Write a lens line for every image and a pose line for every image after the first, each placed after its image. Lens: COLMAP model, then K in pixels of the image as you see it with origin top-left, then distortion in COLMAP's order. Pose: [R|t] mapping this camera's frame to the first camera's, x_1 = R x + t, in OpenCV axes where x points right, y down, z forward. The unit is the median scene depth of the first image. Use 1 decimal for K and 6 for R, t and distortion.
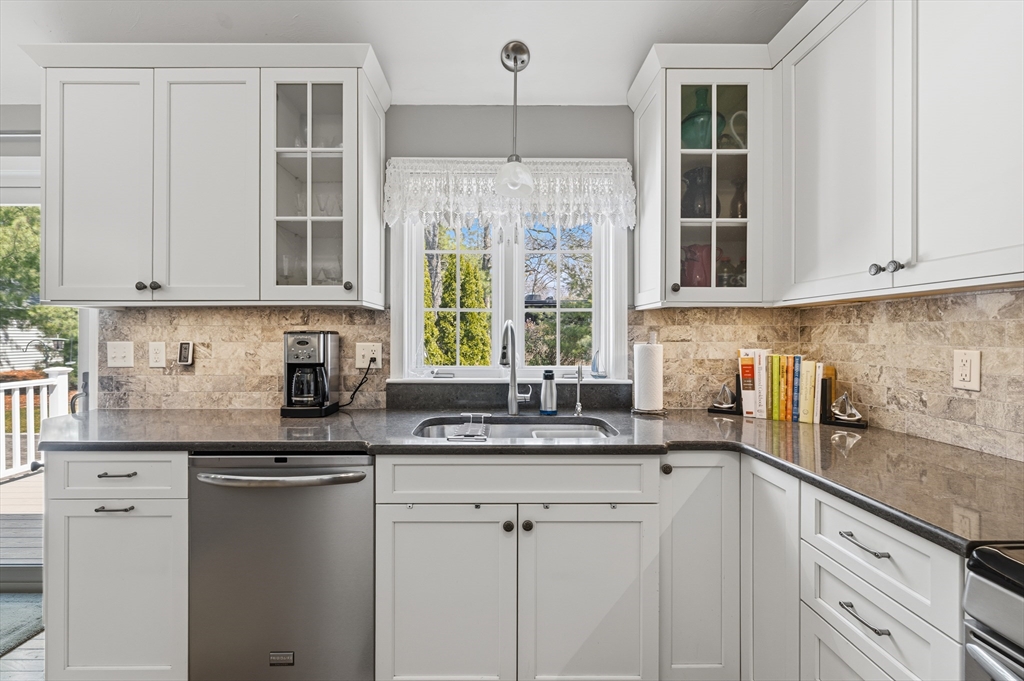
lens RADIAL K [[445.2, 0, 498.2], [0, 445.2, 336.4], [0, 0, 1]] dist [0.000105, 0.001964]
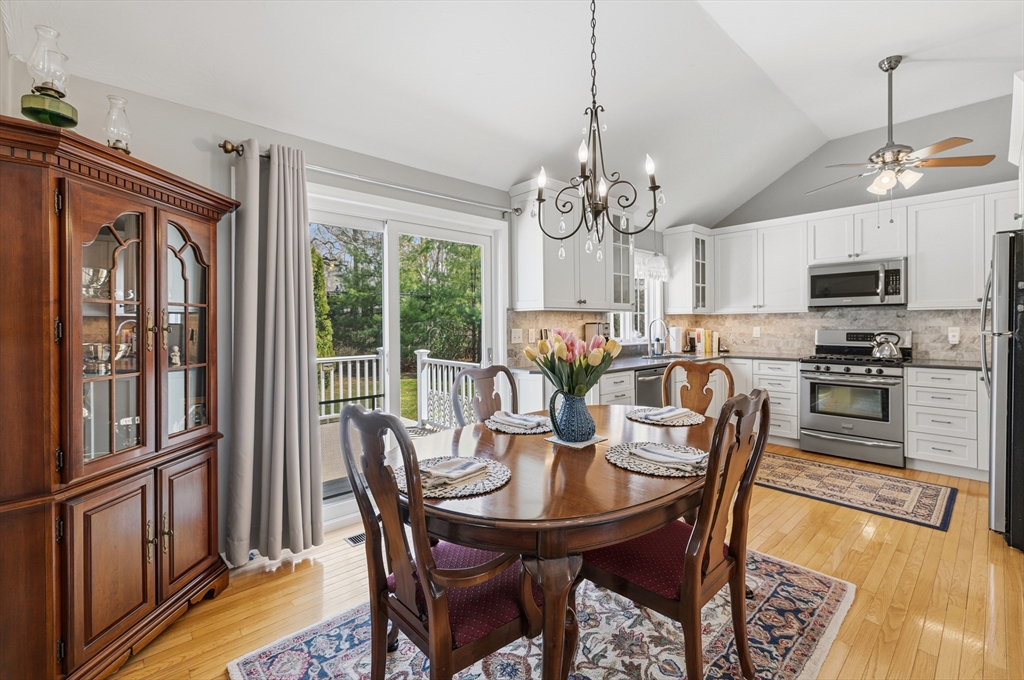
lens RADIAL K [[445.2, 0, 508.1], [0, 445.2, 325.8], [0, 0, 1]] dist [0.000105, 0.001964]
pose [[0.743582, -0.007540, 0.668603, -2.156512], [0.008706, 0.999961, 0.001594, -0.004330], [-0.668588, 0.004636, 0.743618, -0.301180]]
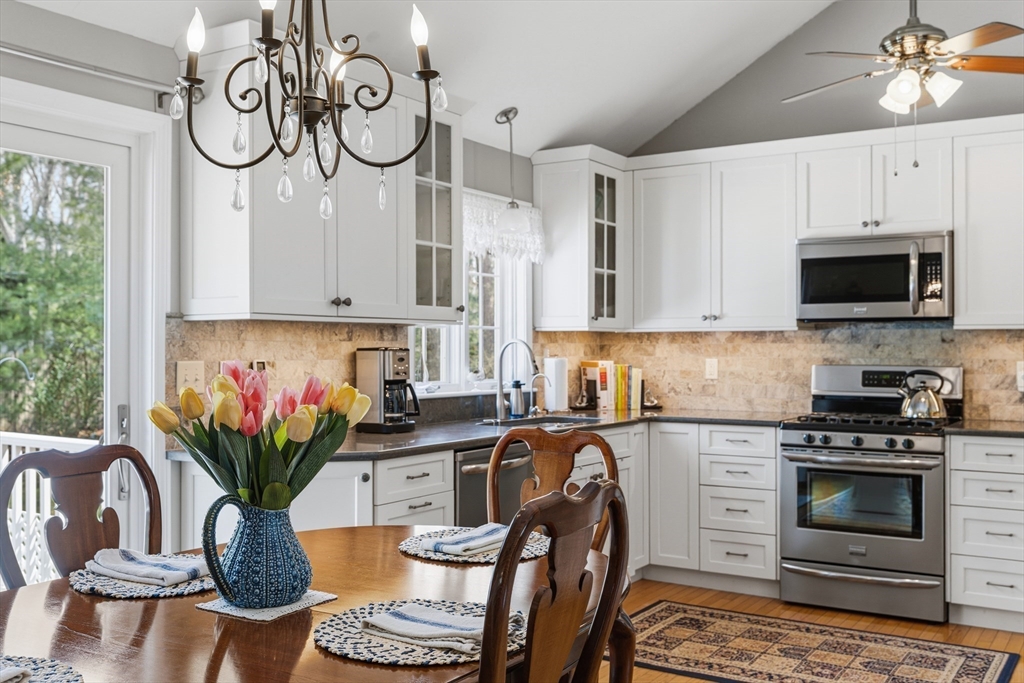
lens RADIAL K [[1007.5, 0, 502.0], [0, 1007.5, 335.9], [0, 0, 1]] dist [-0.005077, 0.000000]
pose [[0.545543, 0.010646, 0.838015, -2.122516], [0.001022, 0.999910, -0.013368, -0.008244], [-0.838082, 0.008149, 0.545483, -0.425732]]
